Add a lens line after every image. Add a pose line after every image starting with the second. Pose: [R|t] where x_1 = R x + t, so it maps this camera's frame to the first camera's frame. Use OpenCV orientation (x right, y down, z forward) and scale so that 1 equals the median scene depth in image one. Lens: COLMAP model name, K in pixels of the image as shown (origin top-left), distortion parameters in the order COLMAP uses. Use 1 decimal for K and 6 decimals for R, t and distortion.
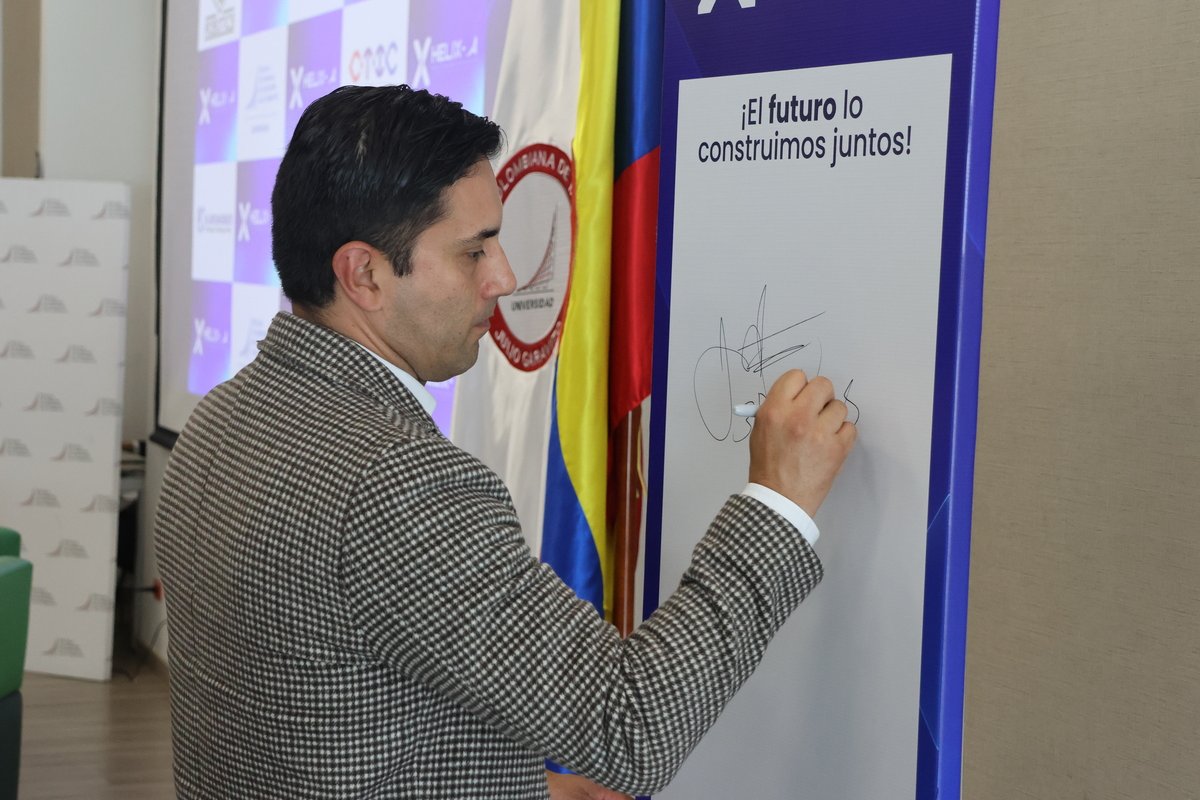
lens RADIAL K [[2294.6, 0, 596.6], [0, 2294.6, 394.4], [0, 0, 1]] dist [0.217384, 0.000000]
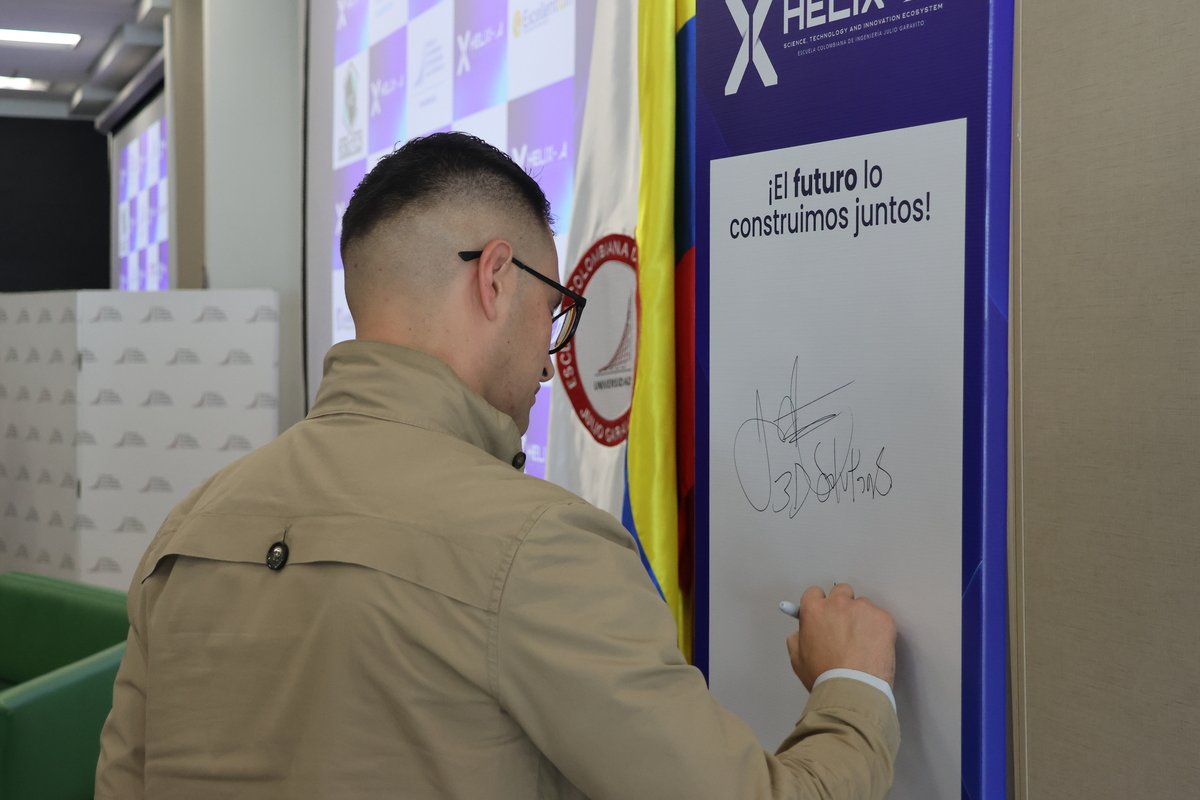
lens RADIAL K [[1966.8, 0, 604.9], [0, 1966.8, 406.3], [0, 0, 1]] dist [0.118217, 0.000000]
pose [[0.997105, -0.034974, -0.067510, 0.045668], [0.033080, 0.999032, -0.028980, -0.003219], [0.068459, 0.026663, 0.997298, 0.127542]]
